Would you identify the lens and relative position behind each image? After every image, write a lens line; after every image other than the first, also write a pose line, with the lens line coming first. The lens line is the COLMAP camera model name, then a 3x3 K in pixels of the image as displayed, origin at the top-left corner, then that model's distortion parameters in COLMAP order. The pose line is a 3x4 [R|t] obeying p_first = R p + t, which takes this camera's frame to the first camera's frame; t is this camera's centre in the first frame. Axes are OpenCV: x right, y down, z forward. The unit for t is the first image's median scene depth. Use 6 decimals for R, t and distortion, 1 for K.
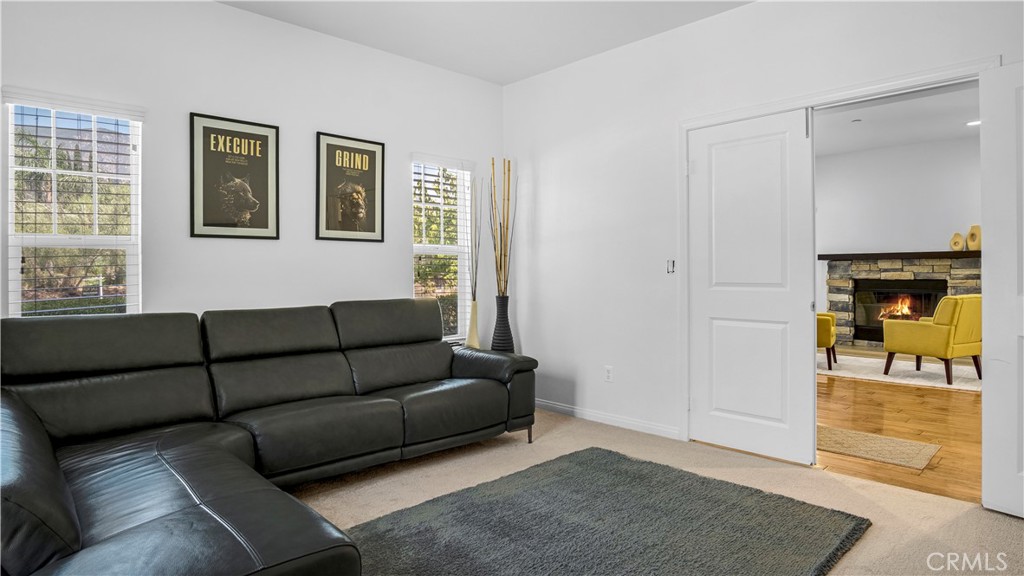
lens RADIAL K [[594.6, 0, 496.2], [0, 594.6, 283.3], [0, 0, 1]] dist [0.000078, -0.000134]
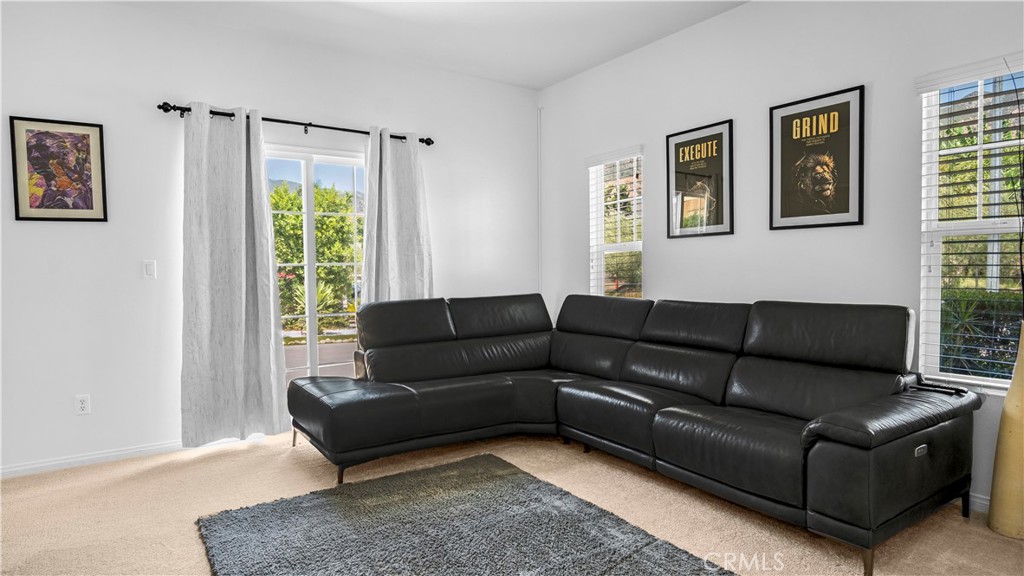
lens RADIAL K [[594.6, 0, 496.2], [0, 594.6, 283.3], [0, 0, 1]] dist [0.000078, -0.000134]
pose [[-0.188192, 0.050389, -0.980839, 0.699161], [0.014931, 0.998714, 0.048442, -0.045774], [0.982019, -0.005528, -0.188703, 0.812751]]
